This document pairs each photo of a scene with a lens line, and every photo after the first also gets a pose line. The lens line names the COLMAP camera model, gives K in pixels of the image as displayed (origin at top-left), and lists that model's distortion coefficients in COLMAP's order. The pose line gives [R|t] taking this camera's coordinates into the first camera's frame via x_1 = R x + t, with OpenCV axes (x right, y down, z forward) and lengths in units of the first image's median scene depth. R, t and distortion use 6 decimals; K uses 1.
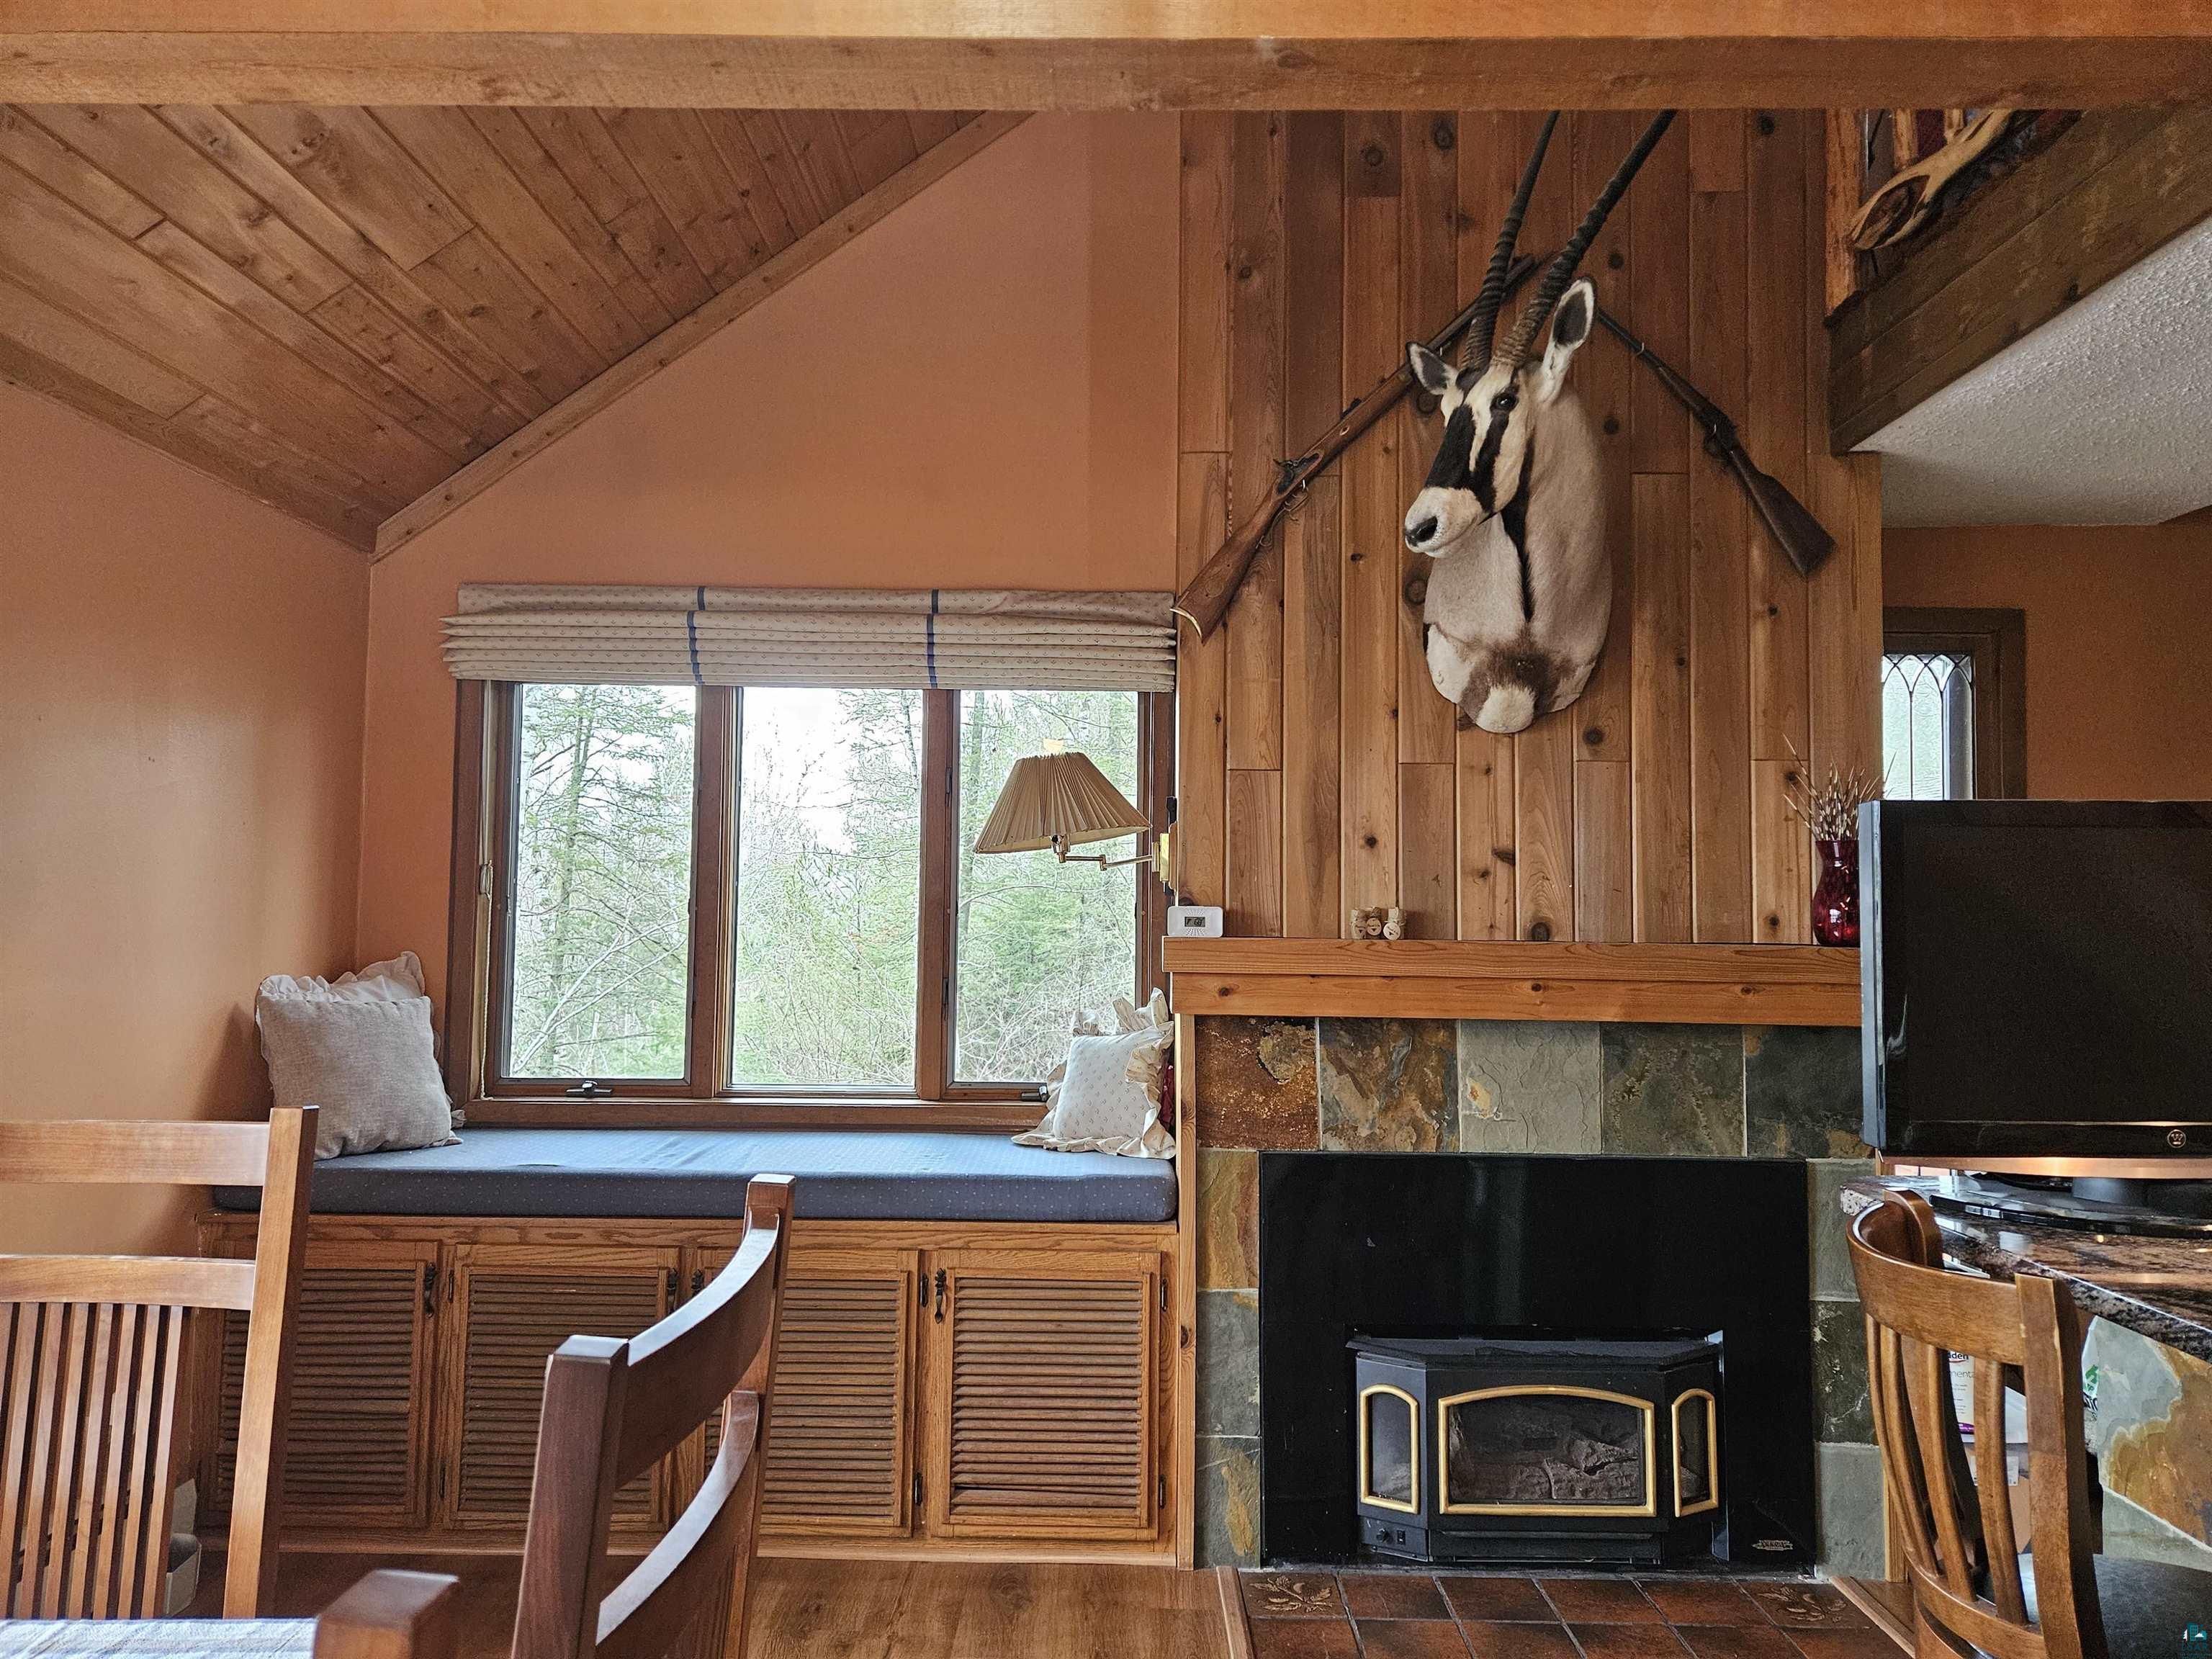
lens RADIAL K [[1465.8, 0, 1106.0], [0, 1465.8, 829.5], [0, 0, 1]] dist [0.076621, -0.062440]
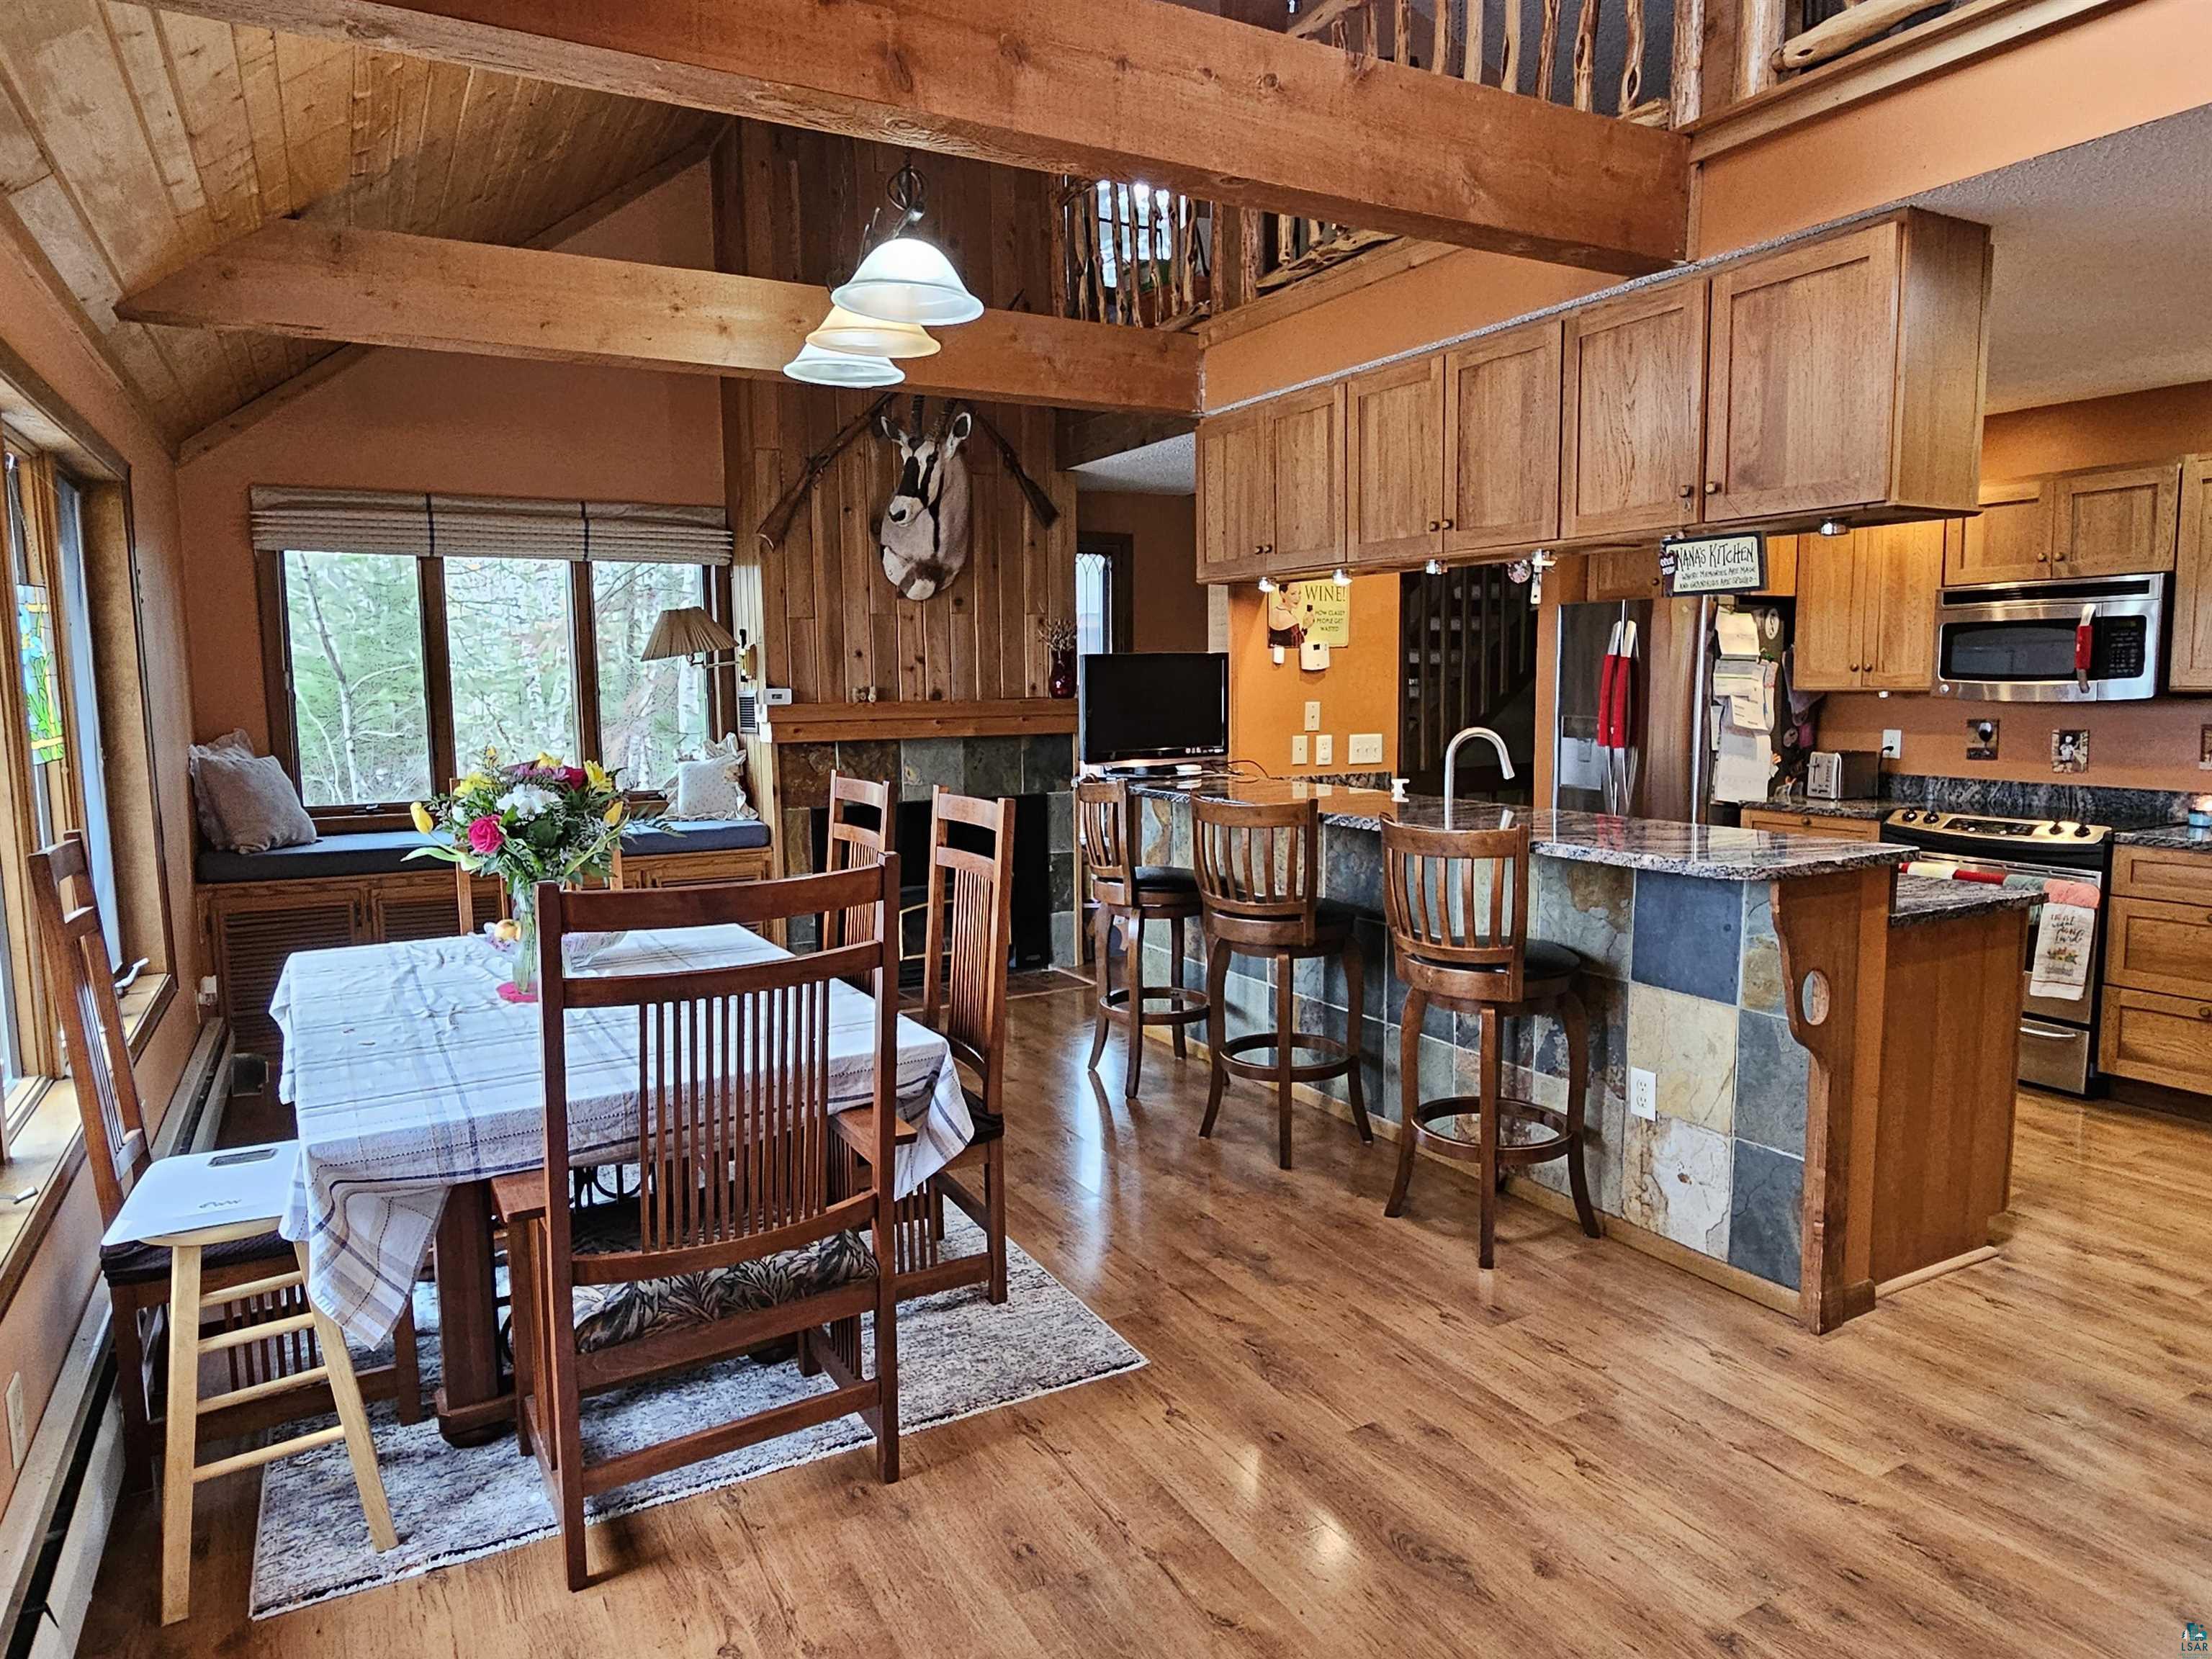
lens RADIAL K [[1382.8, 0, 1110.4], [0, 1382.8, 827.0], [0, 0, 1]] dist [0.002789, -0.001611]
pose [[0.867375, -0.075767, 0.491853, -0.475541], [-0.007016, 0.986382, 0.164320, -0.072216], [-0.497605, -0.145978, 0.855032, -0.838668]]
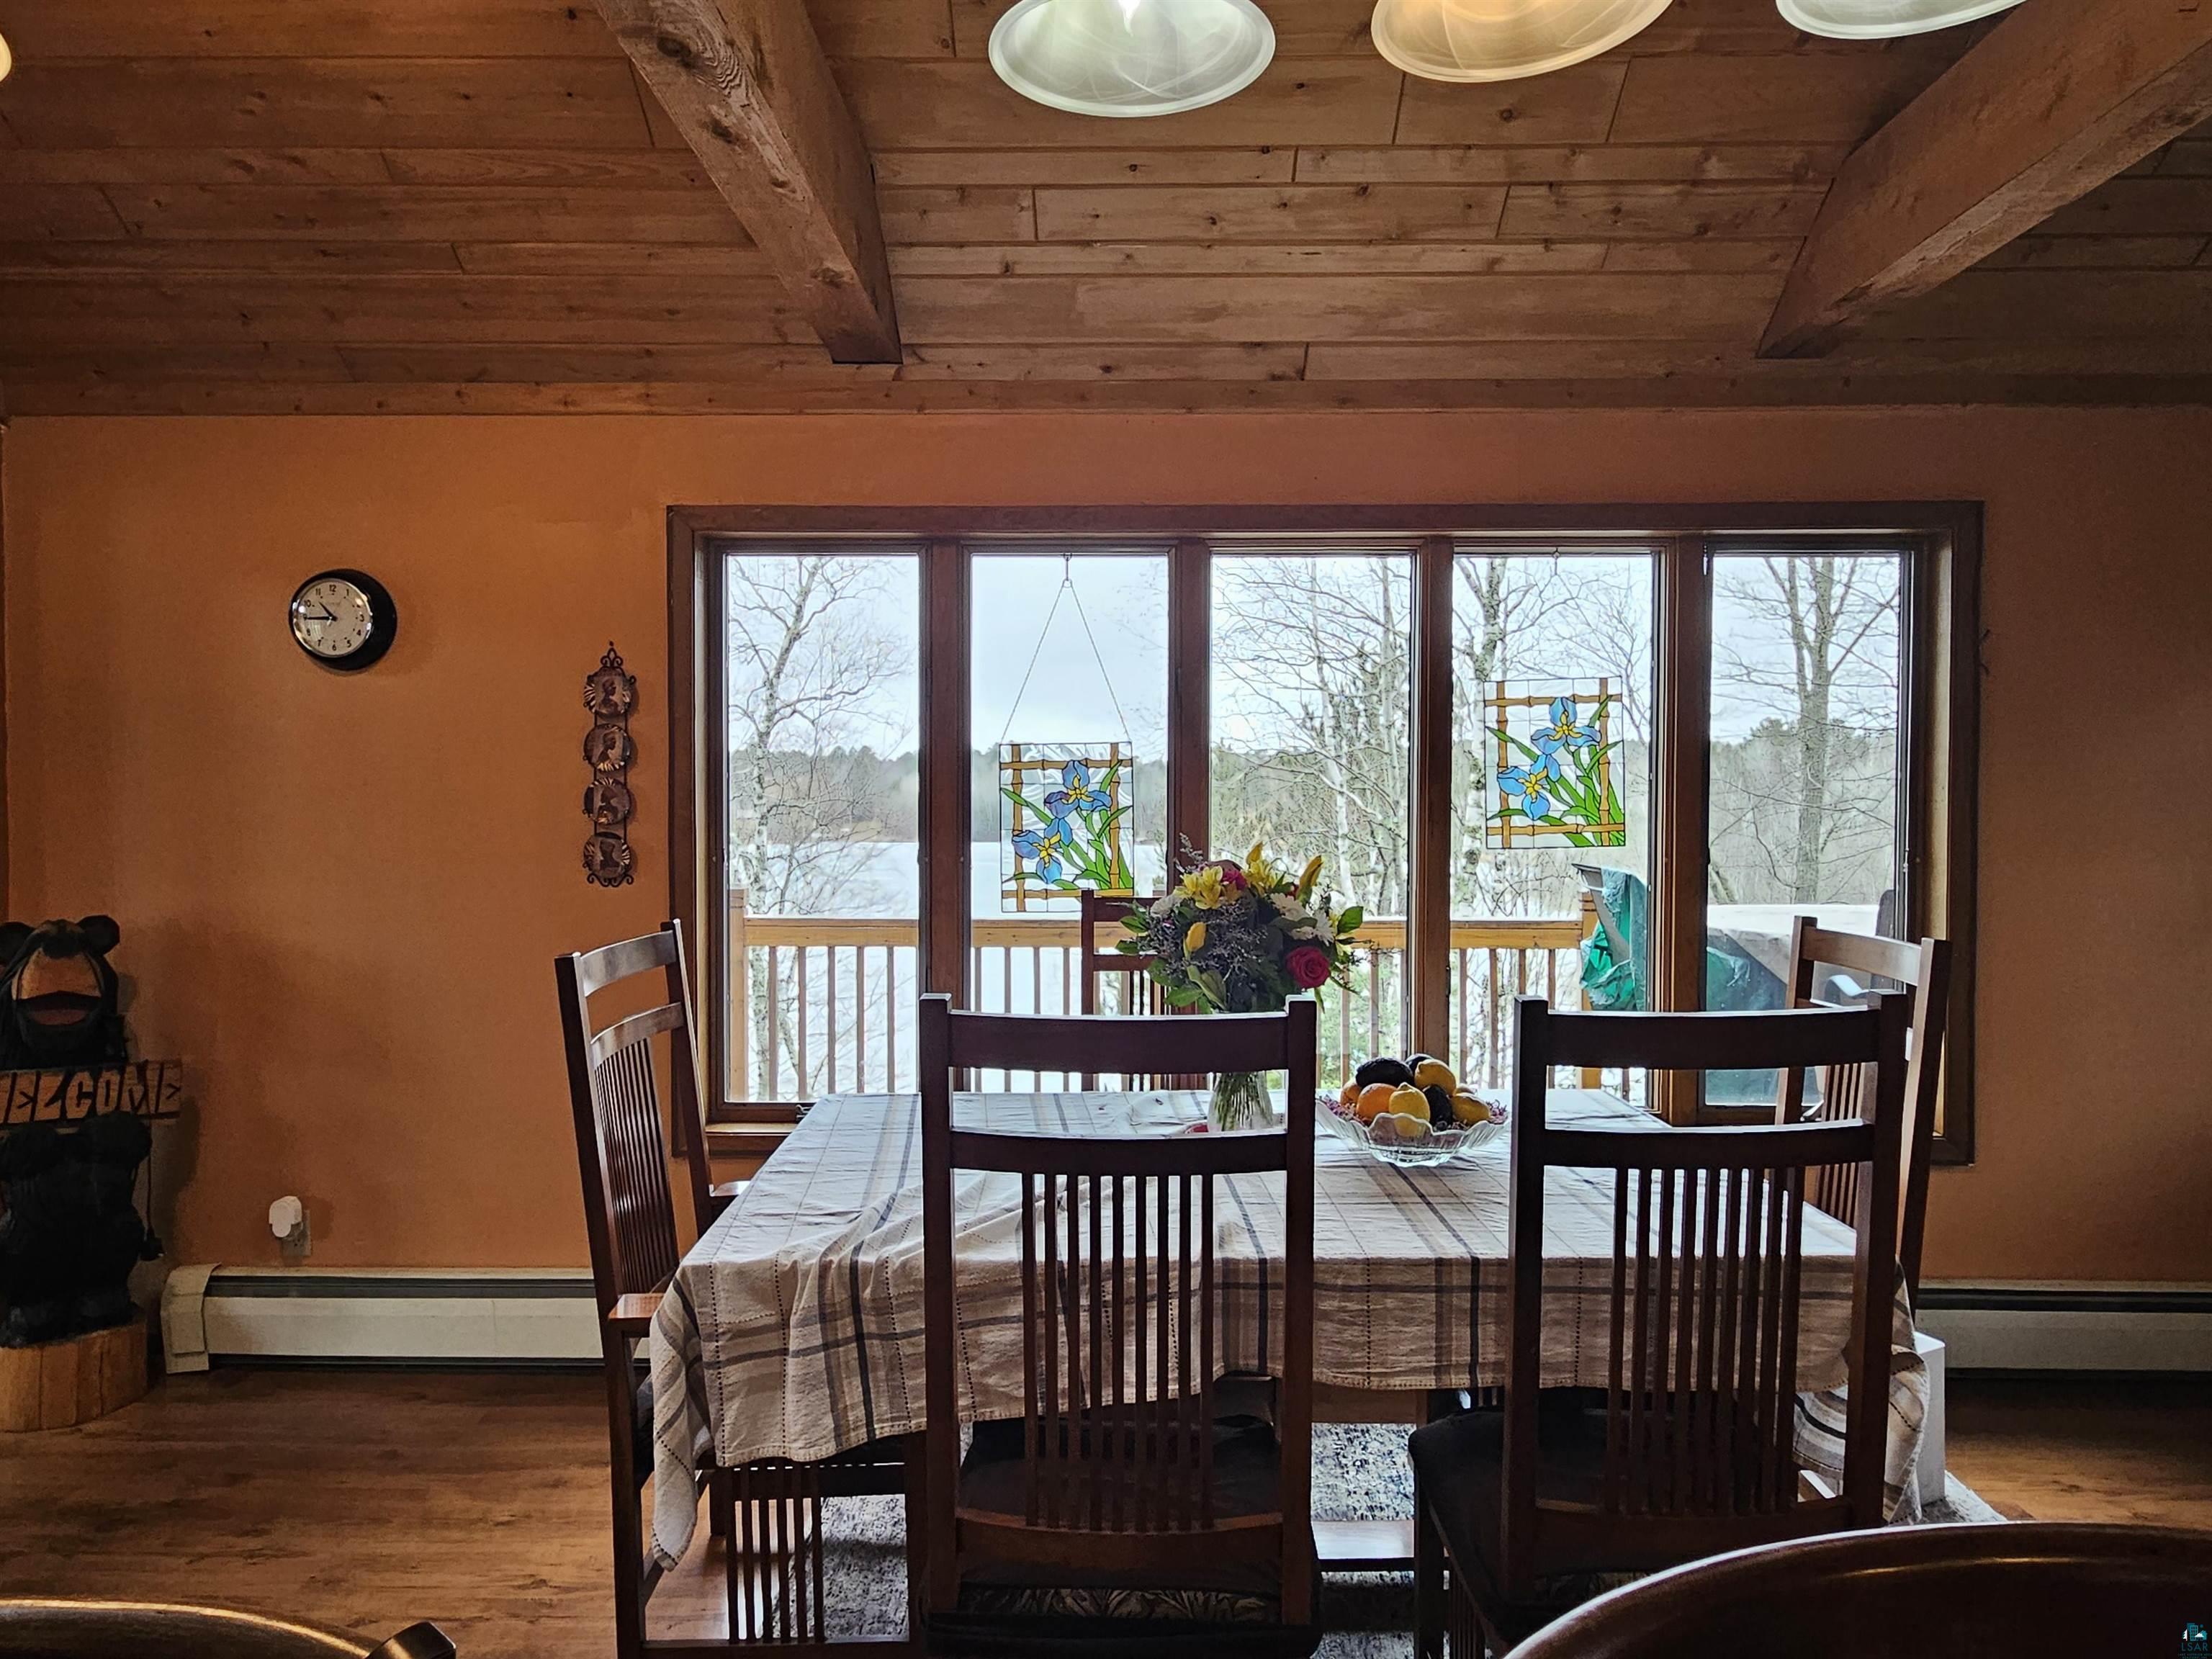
lens RADIAL K [[1382.8, 0, 1110.4], [0, 1382.8, 827.0], [0, 0, 1]] dist [0.002789, -0.001611]
pose [[0.001423, 0.016506, -0.999863, 0.402549], [0.052615, 0.998478, 0.016558, 0.001225], [0.998614, -0.052631, 0.000552, 0.069932]]
